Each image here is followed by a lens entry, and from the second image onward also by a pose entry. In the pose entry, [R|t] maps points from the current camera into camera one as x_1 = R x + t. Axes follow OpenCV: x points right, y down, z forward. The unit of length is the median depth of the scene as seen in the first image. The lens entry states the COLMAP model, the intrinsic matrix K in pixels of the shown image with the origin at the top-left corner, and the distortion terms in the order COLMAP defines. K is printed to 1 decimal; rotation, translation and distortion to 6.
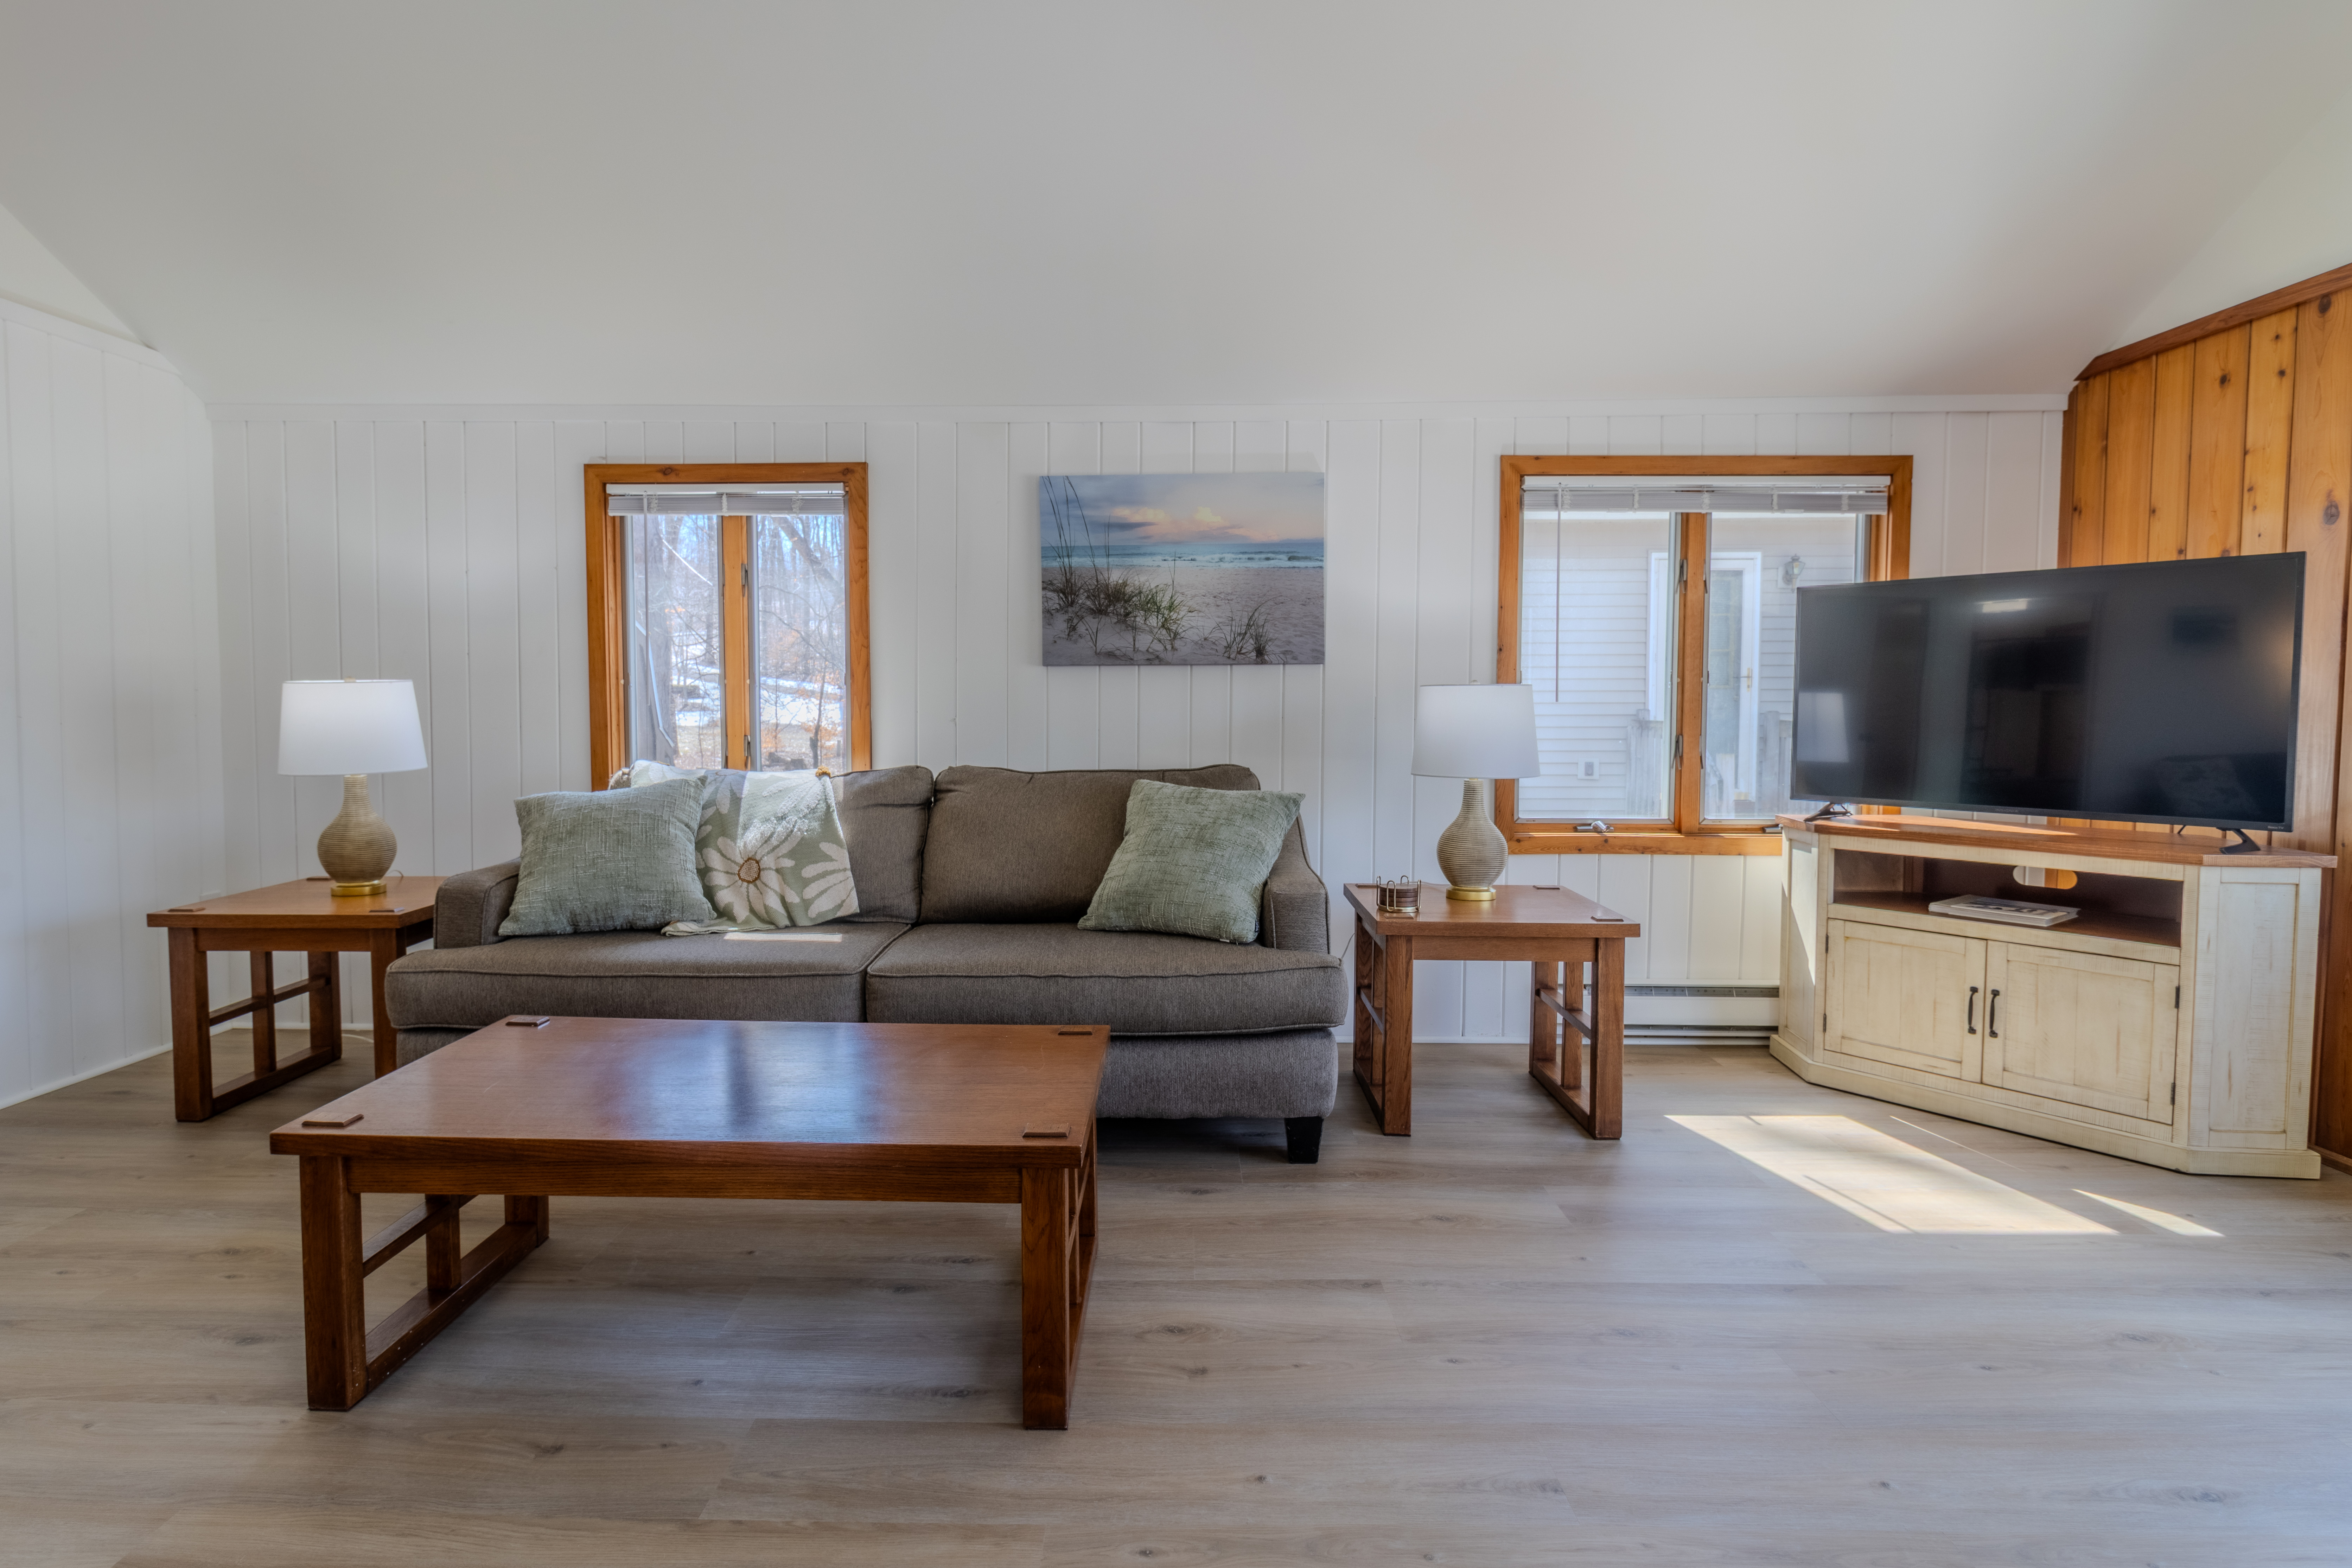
lens RADIAL K [[1179.2, 0, 1157.4], [0, 1179.2, 770.2], [0, 0, 1]] dist [0.001472, -0.004796]
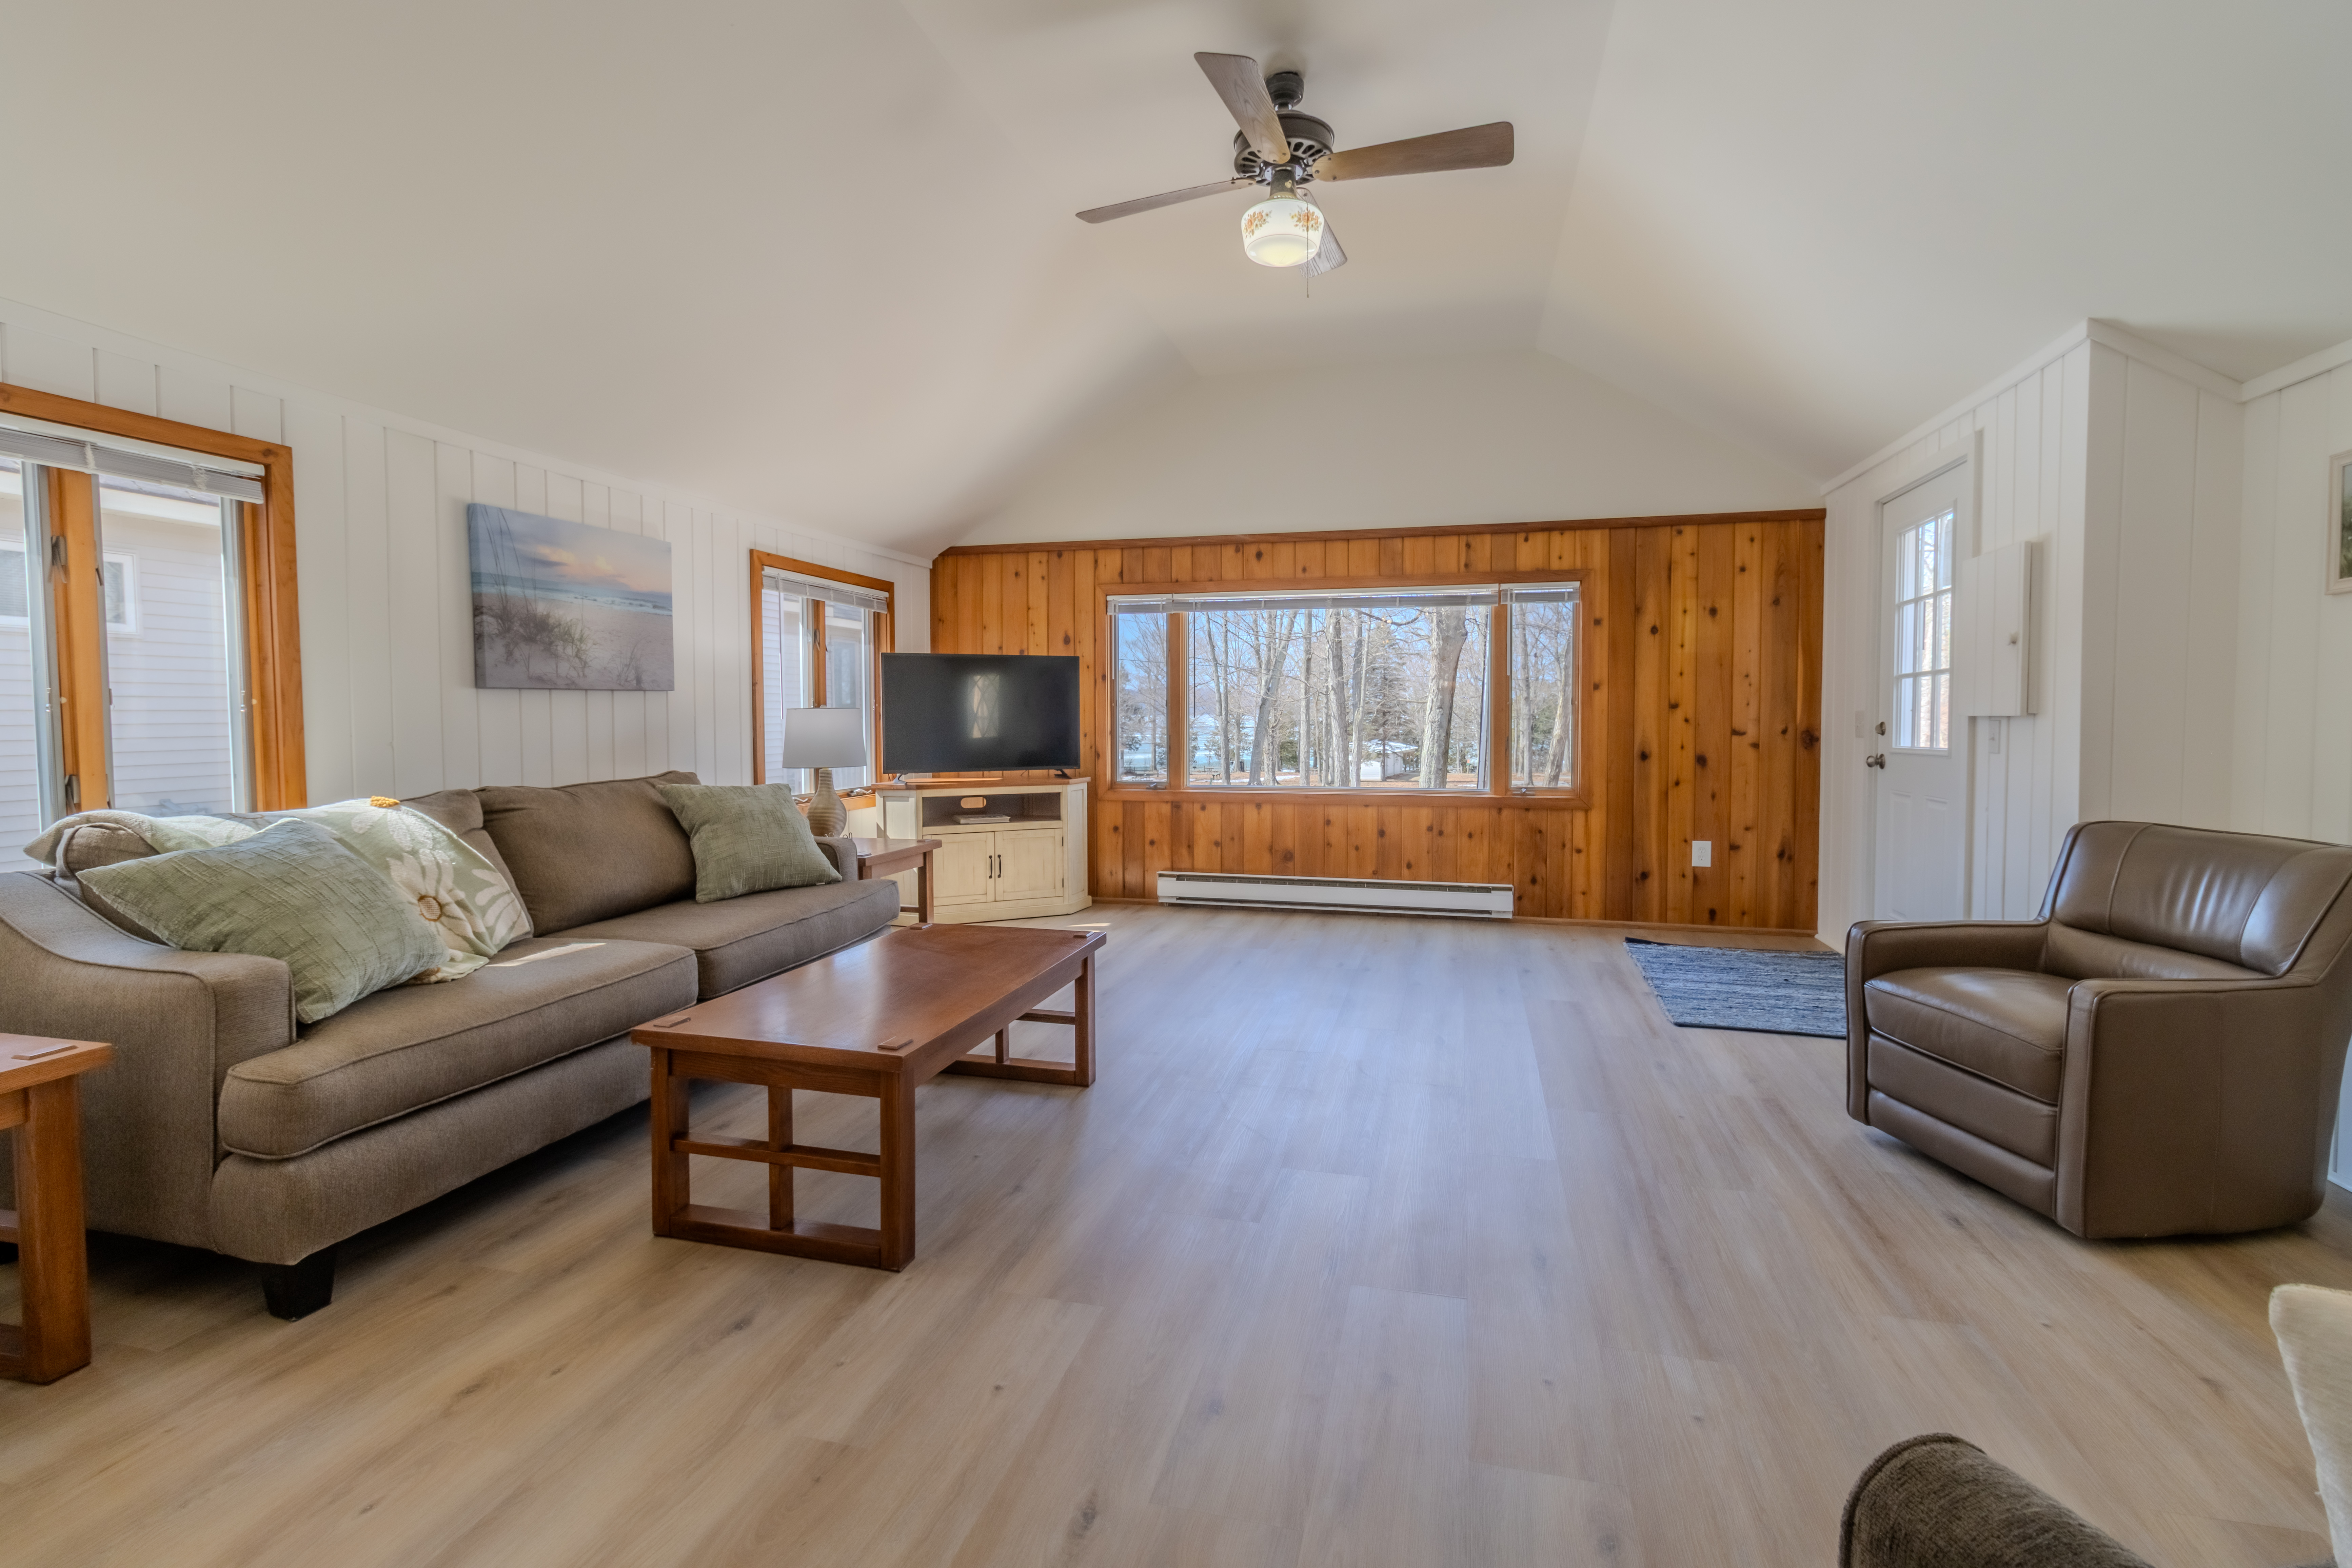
lens RADIAL K [[1109.8, 0, 1218.8], [0, 1109.8, 756.3], [0, 0, 1]] dist [0.000531, 0.000149]
pose [[0.181858, -0.040683, 0.982483, -1.032830], [0.064500, 0.997486, 0.029365, -0.018116], [-0.981207, 0.058030, 0.184025, 0.221166]]
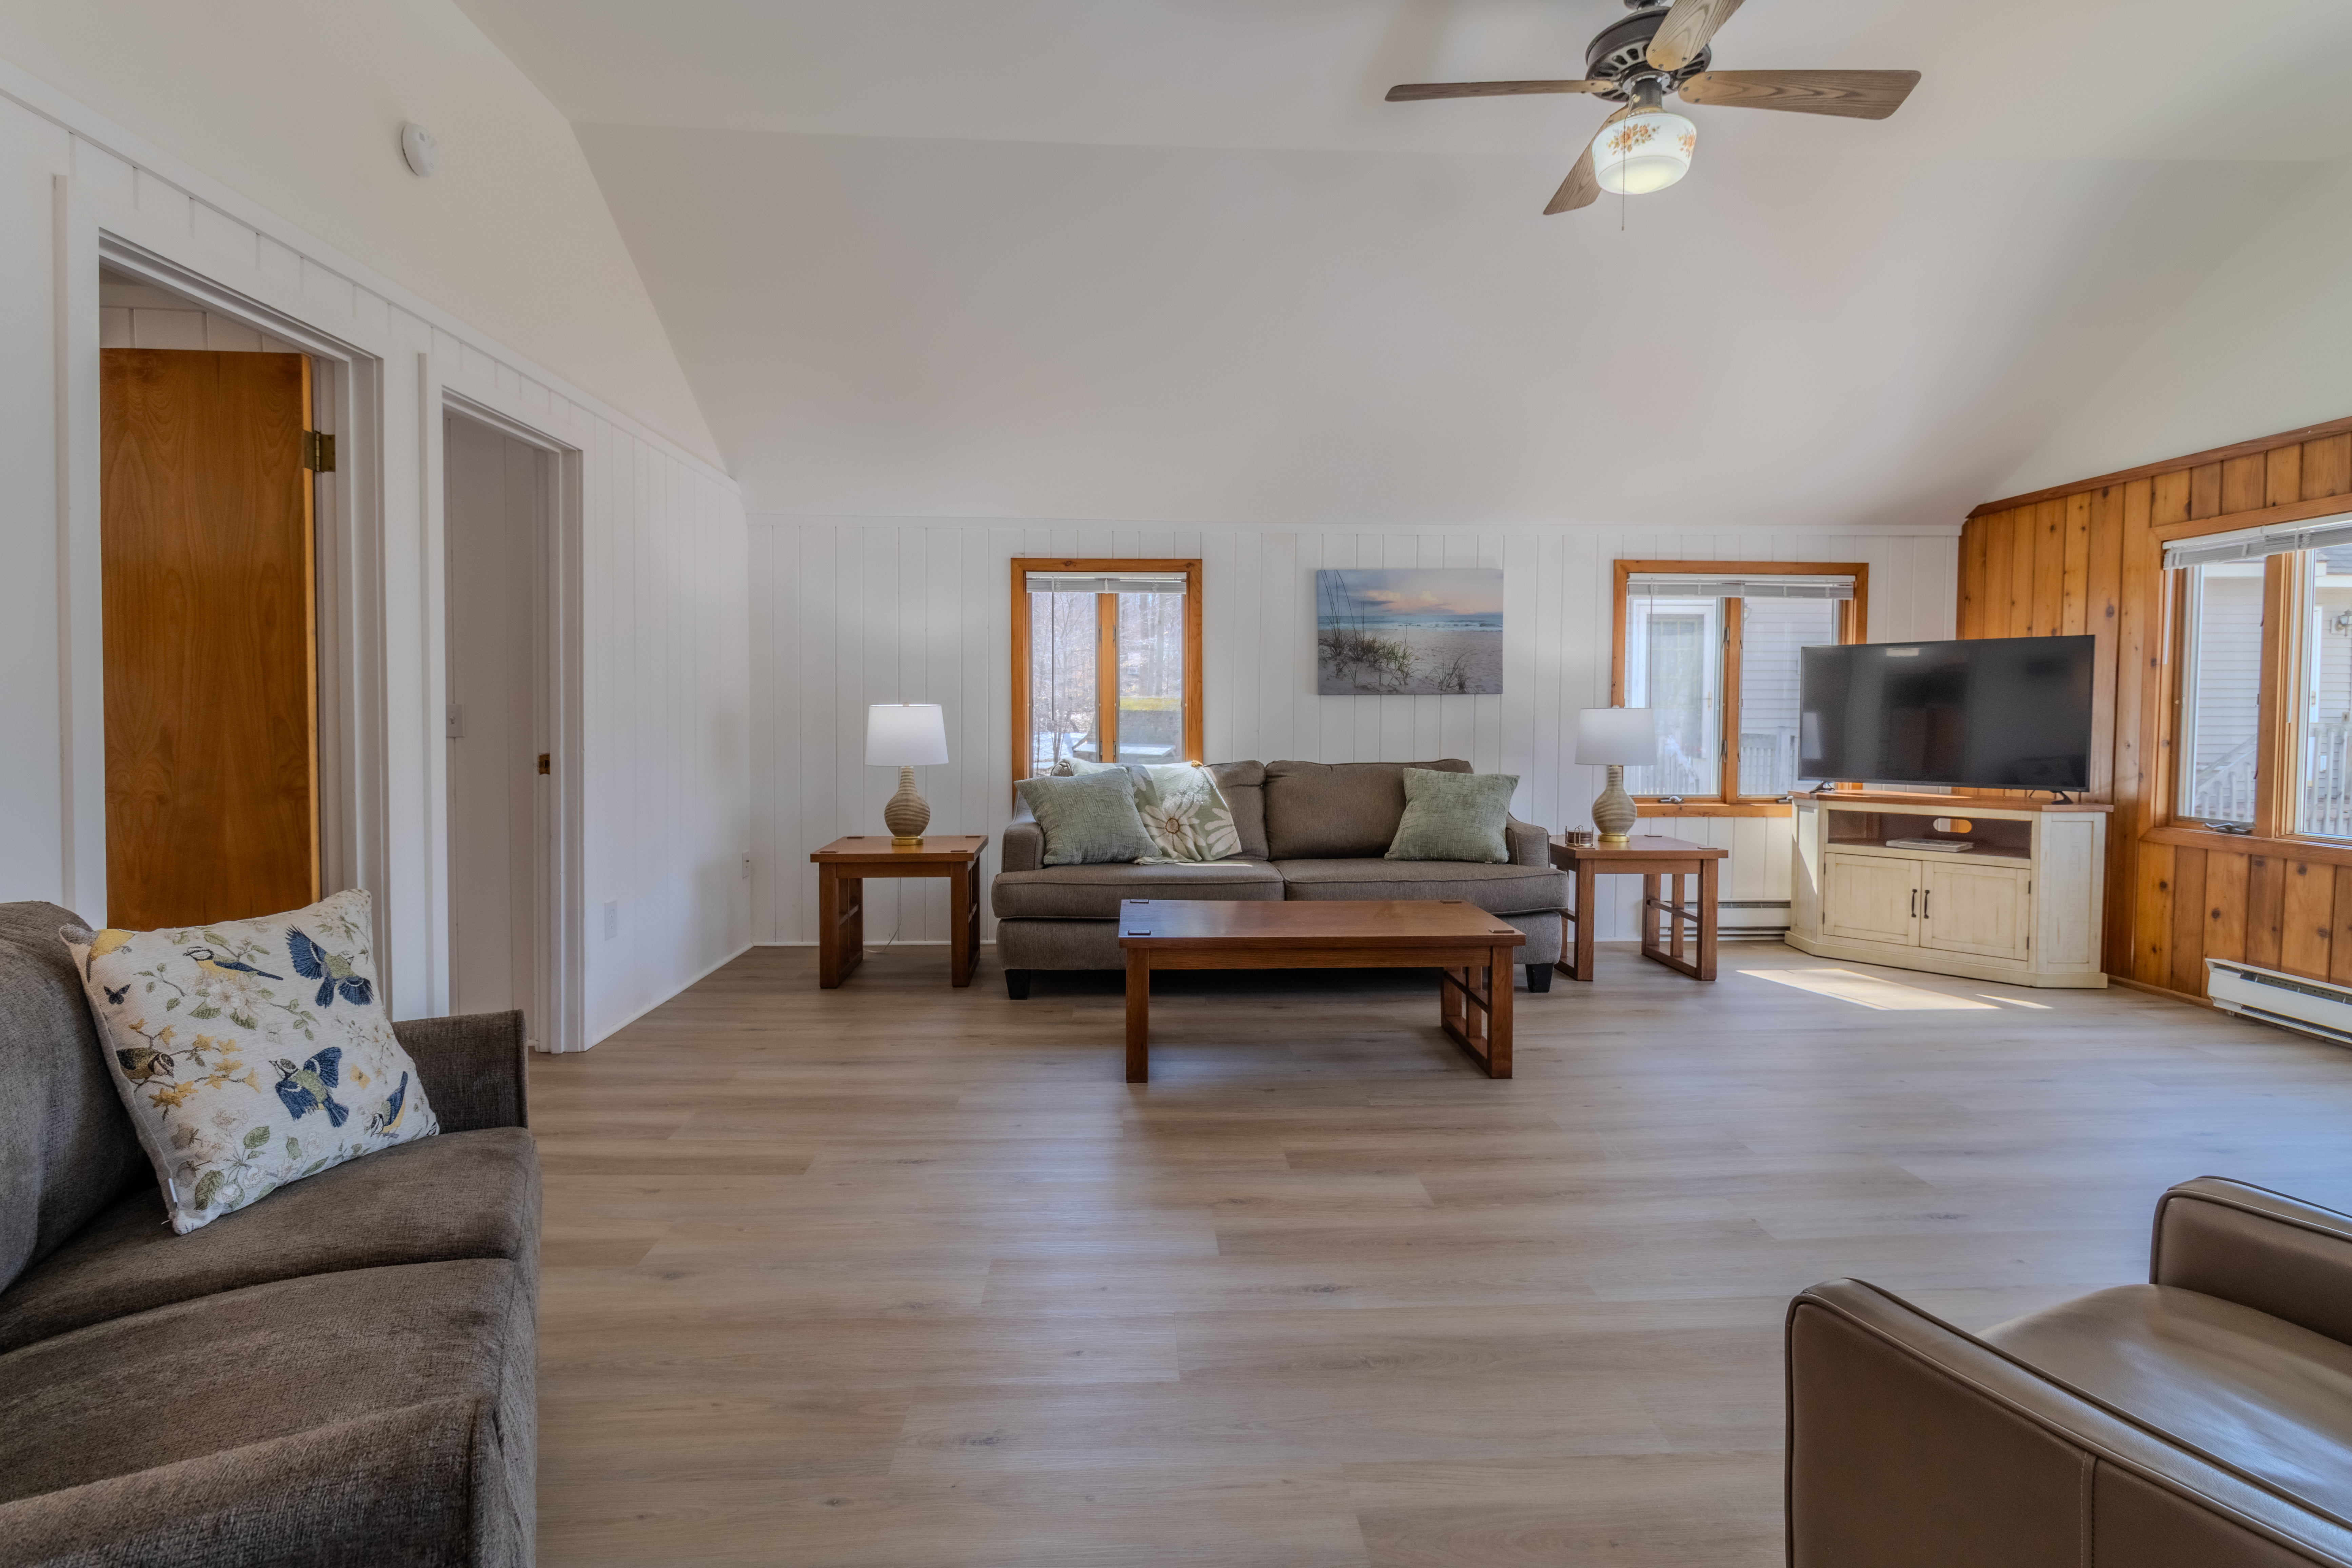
lens RADIAL K [[1179.2, 0, 1153.4], [0, 1179.2, 774.7], [0, 0, 1]] dist [0.001472, -0.004796]
pose [[0.997414, -0.003432, 0.071781, -0.462917], [0.004122, 0.999947, -0.009468, 0.030430], [-0.071745, 0.009740, 0.997375, -0.544182]]
